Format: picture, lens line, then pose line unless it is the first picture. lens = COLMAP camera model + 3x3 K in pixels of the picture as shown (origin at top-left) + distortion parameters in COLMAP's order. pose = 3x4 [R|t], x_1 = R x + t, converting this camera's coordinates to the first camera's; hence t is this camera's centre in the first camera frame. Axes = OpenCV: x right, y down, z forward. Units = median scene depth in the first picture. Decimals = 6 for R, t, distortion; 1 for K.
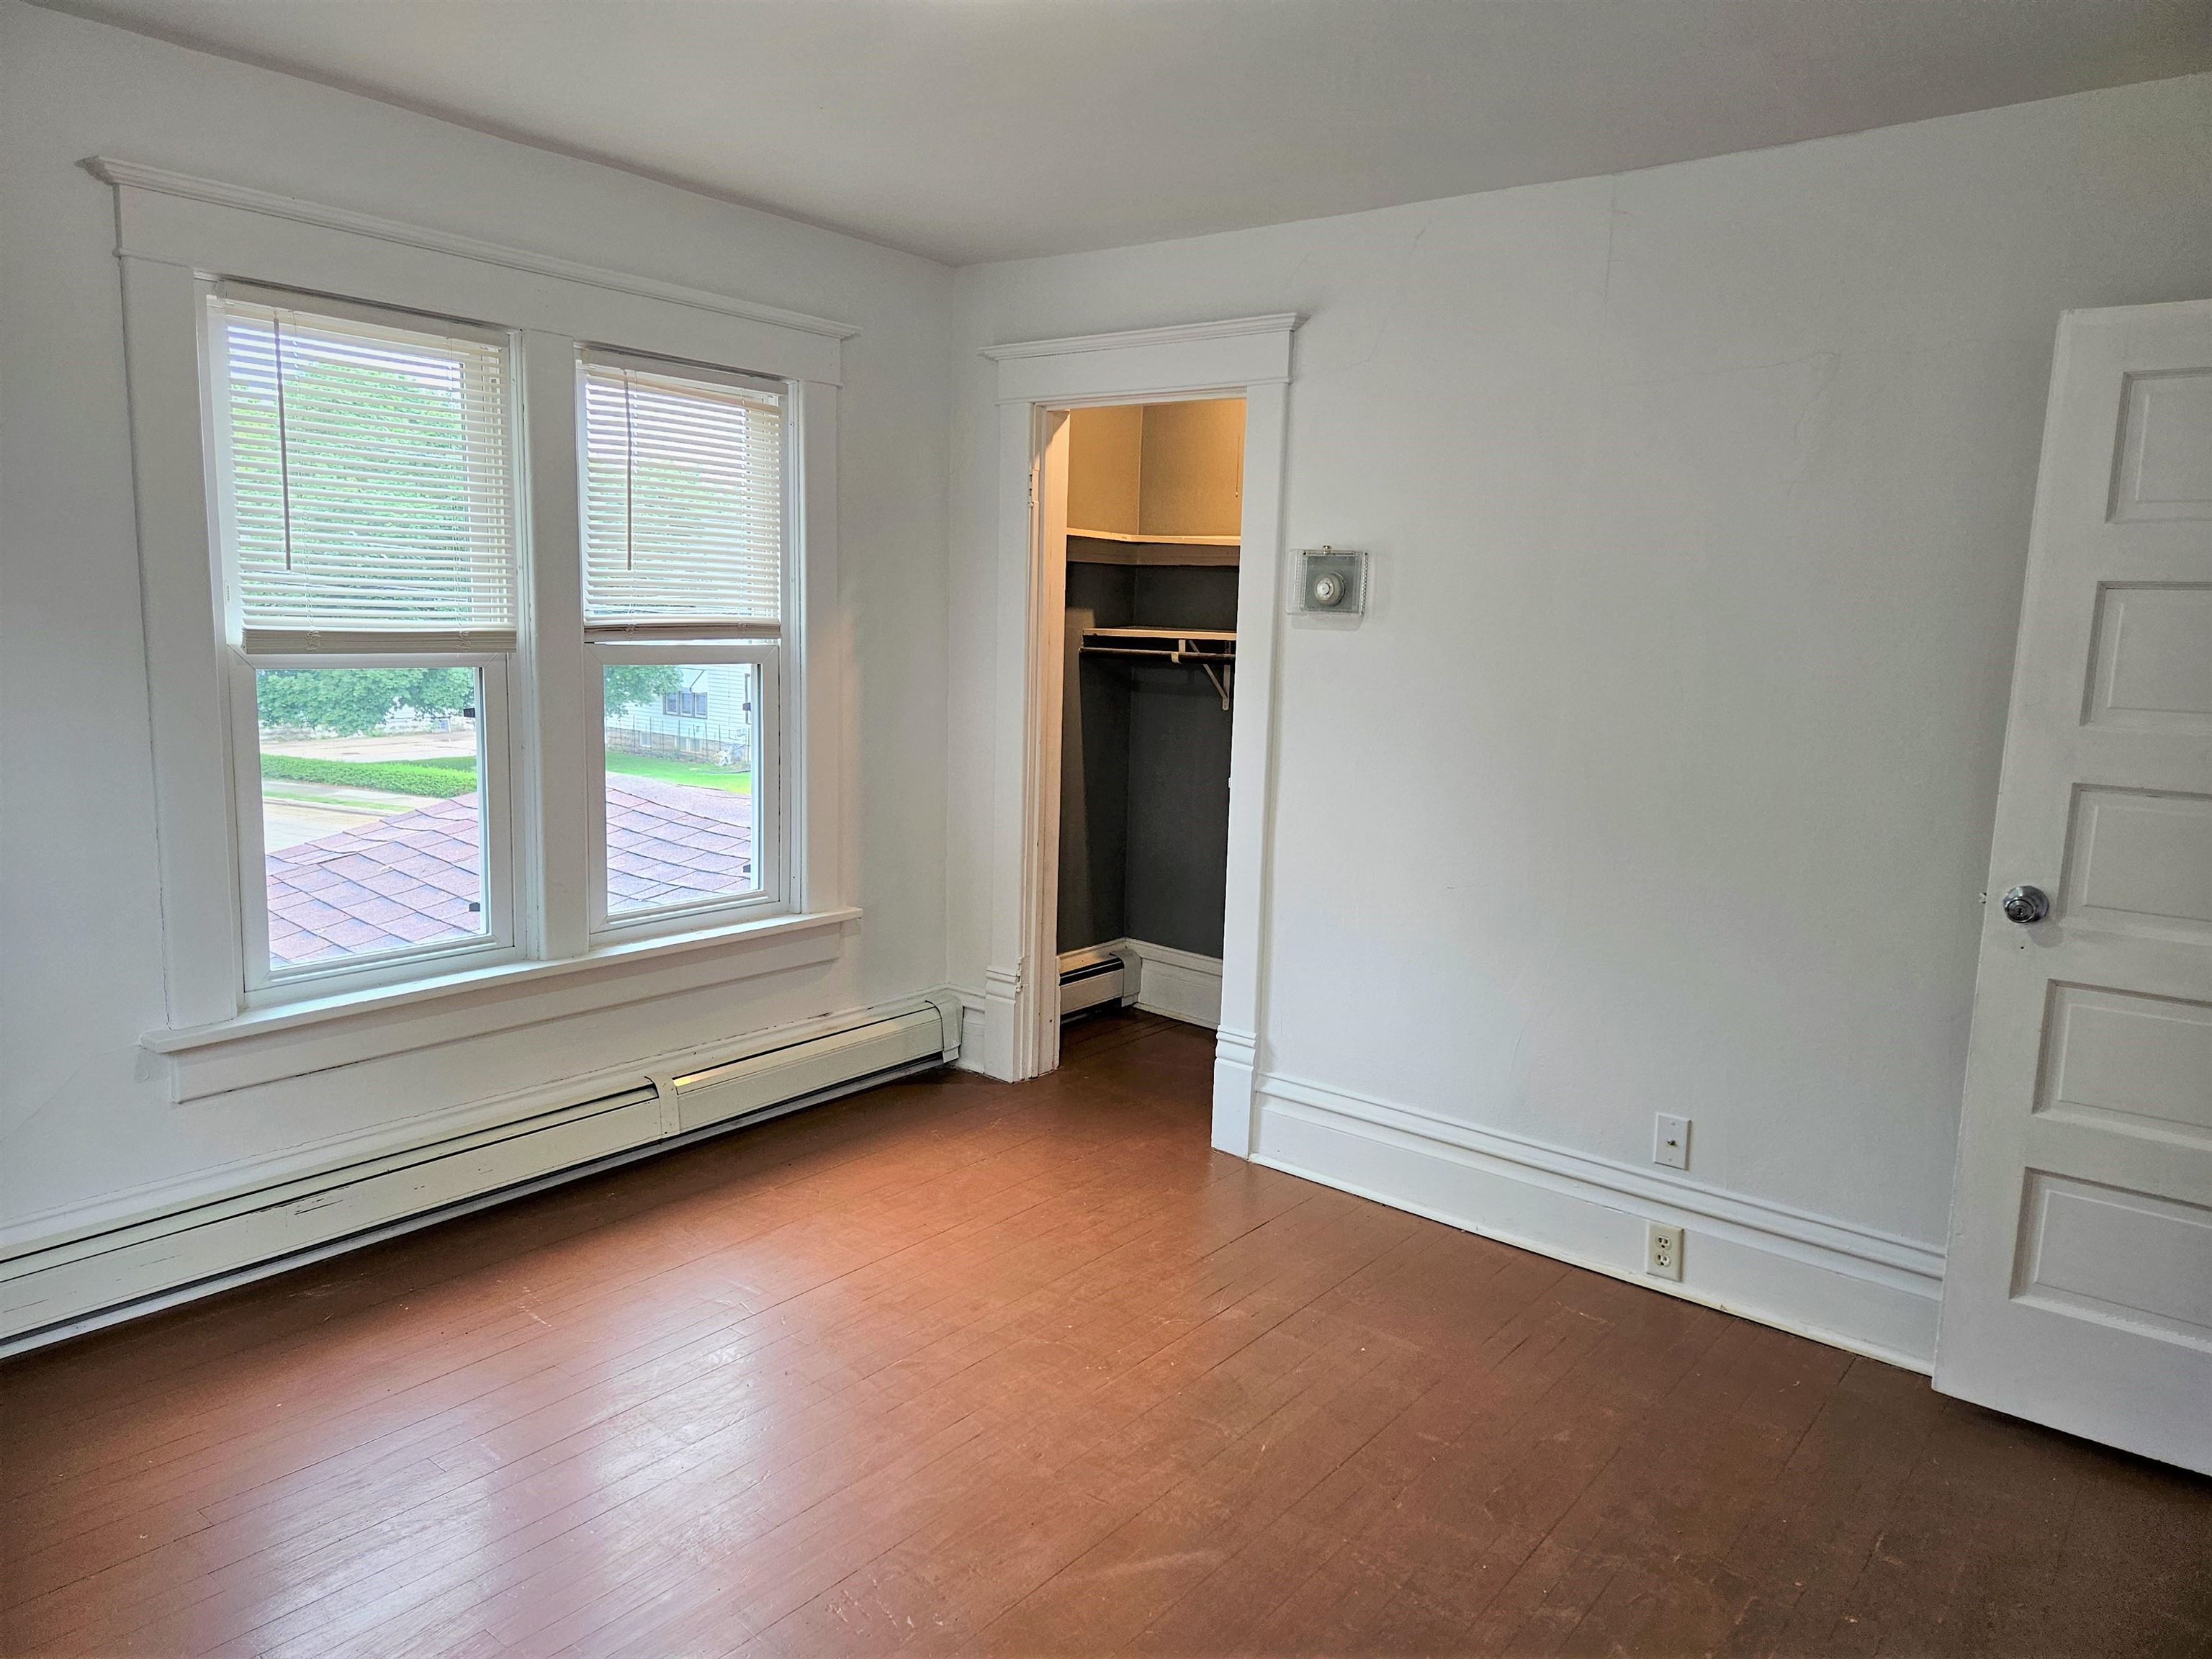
lens RADIAL K [[1508.7, 0, 1101.2], [0, 1508.7, 819.0], [0, 0, 1]] dist [0.078557, -0.059228]
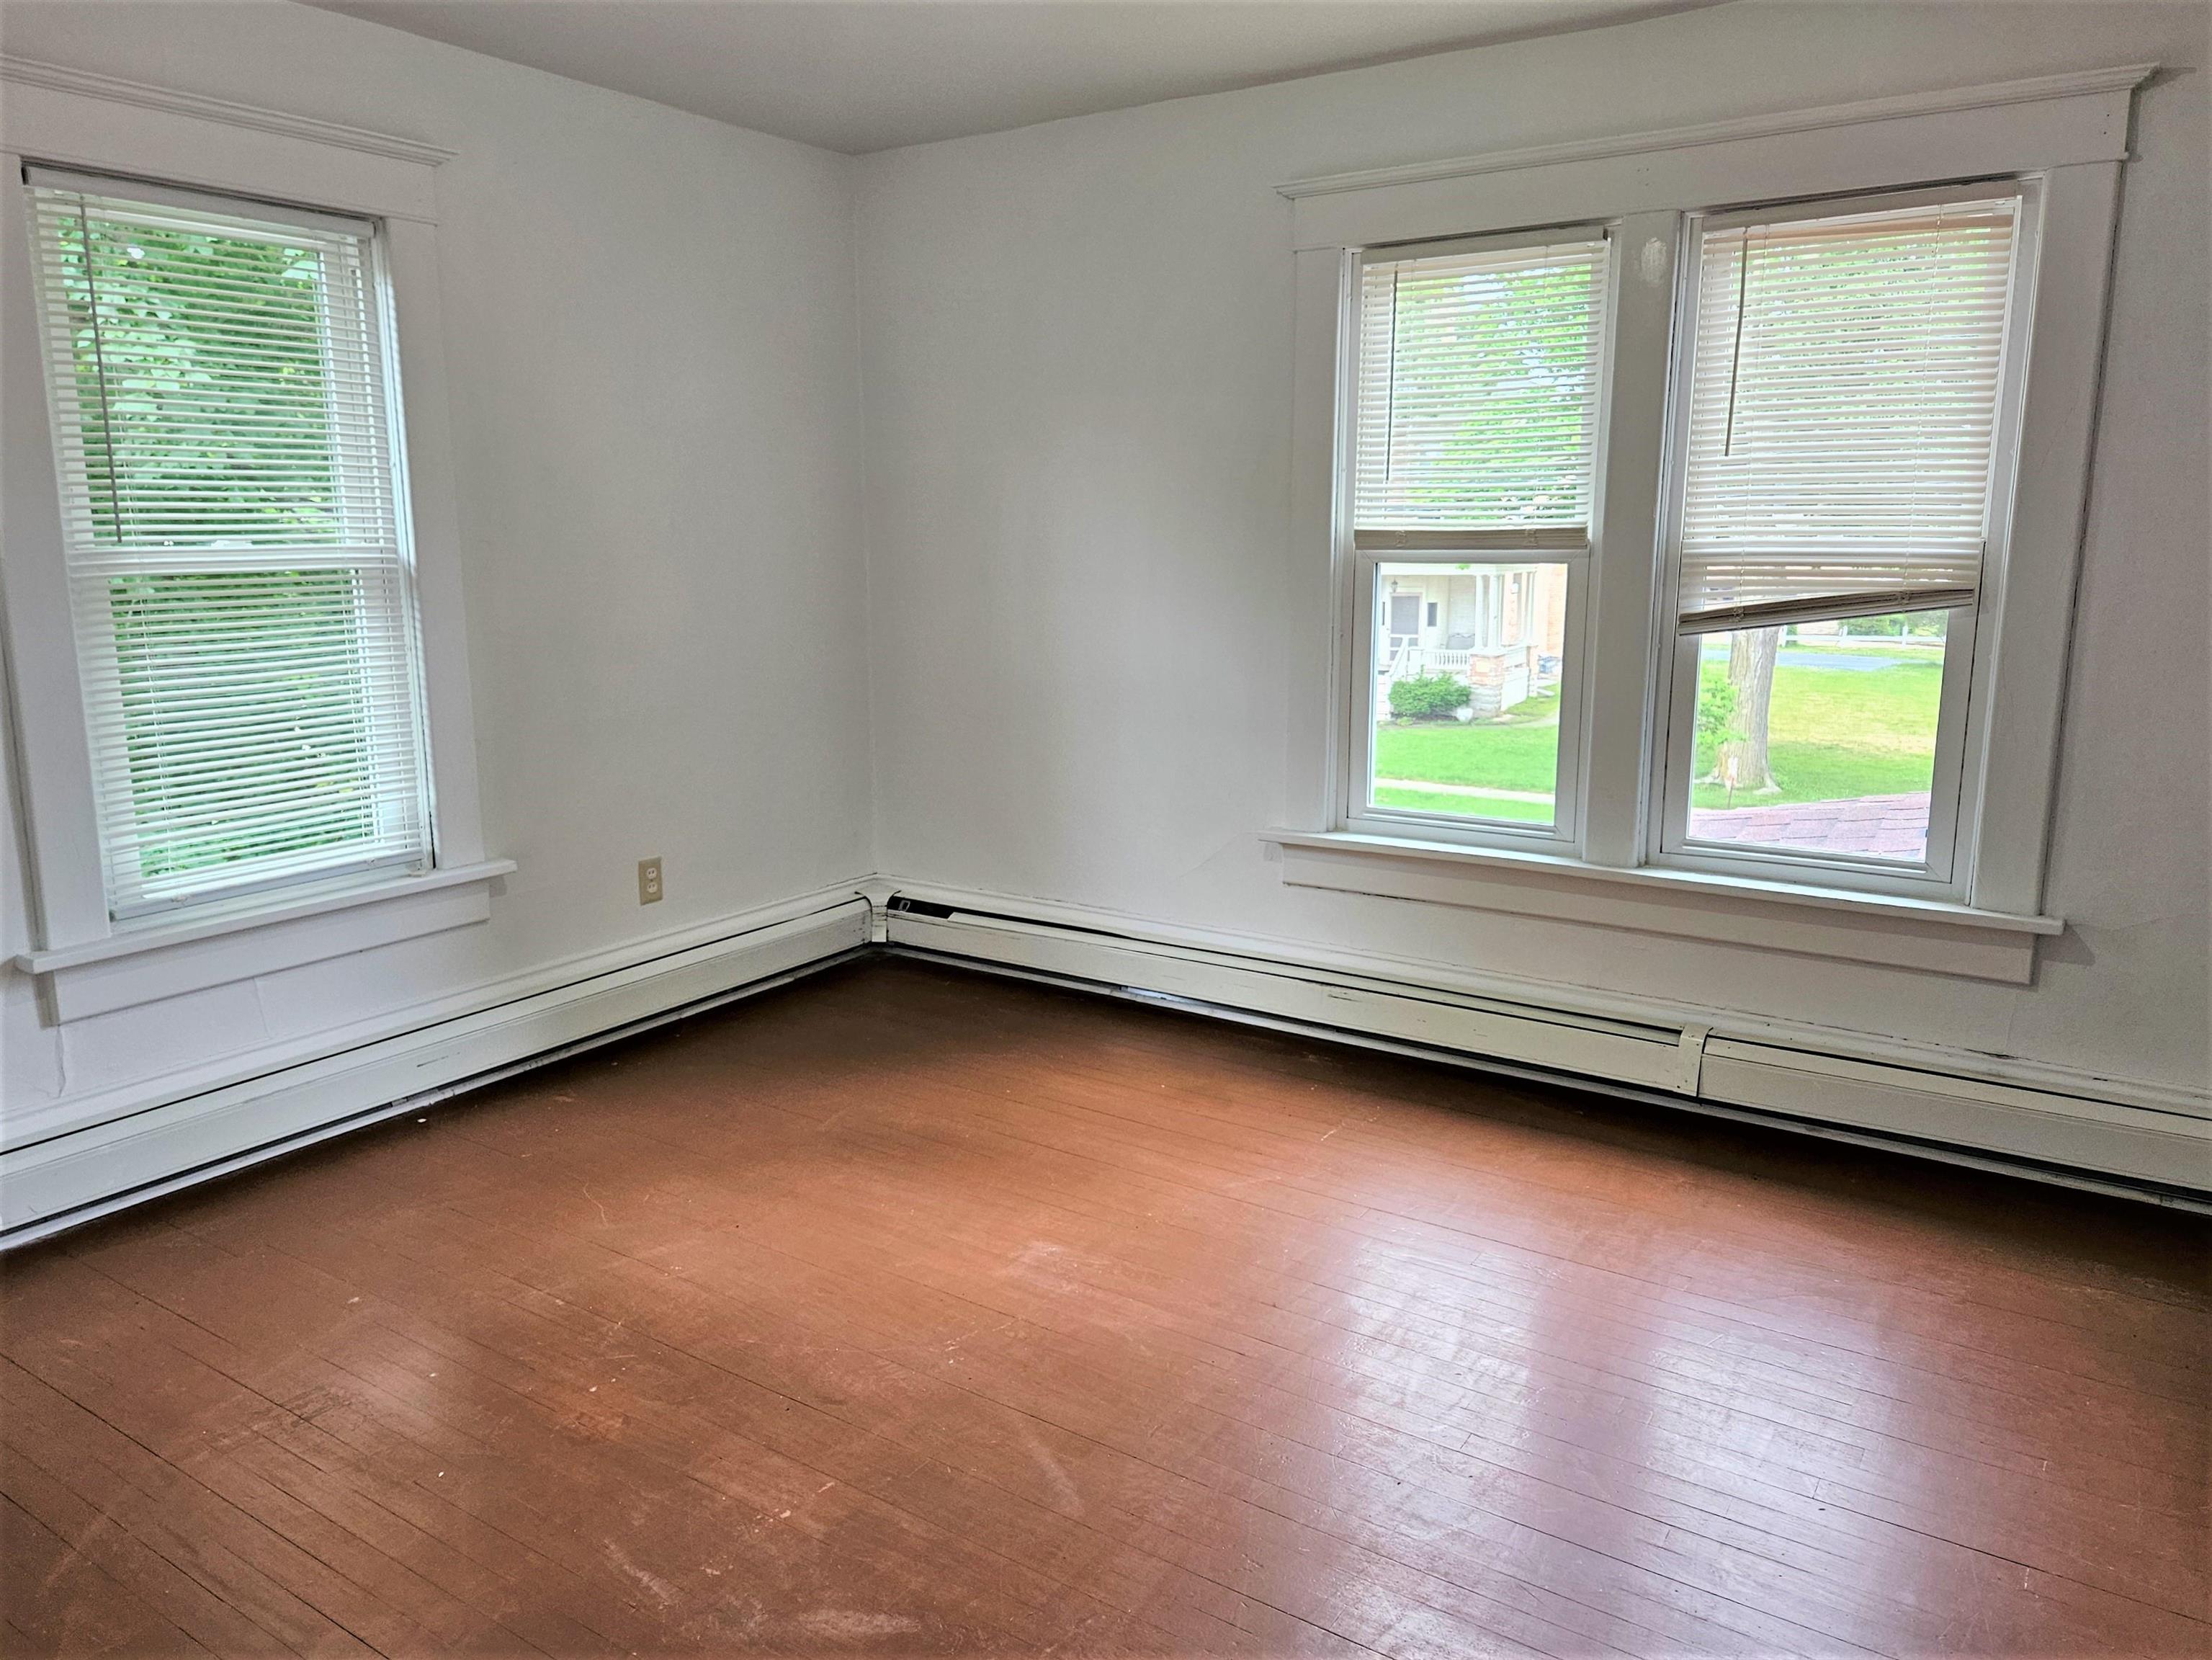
lens RADIAL K [[1612.4, 0, 1097.4], [0, 1612.4, 832.1], [0, 0, 1]] dist [0.005061, 0.001680]
pose [[0.052662, 0.158327, -0.985981, 0.676711], [-0.132328, 0.979751, 0.150258, -0.043747], [0.989806, 0.122560, 0.072547, 0.629491]]
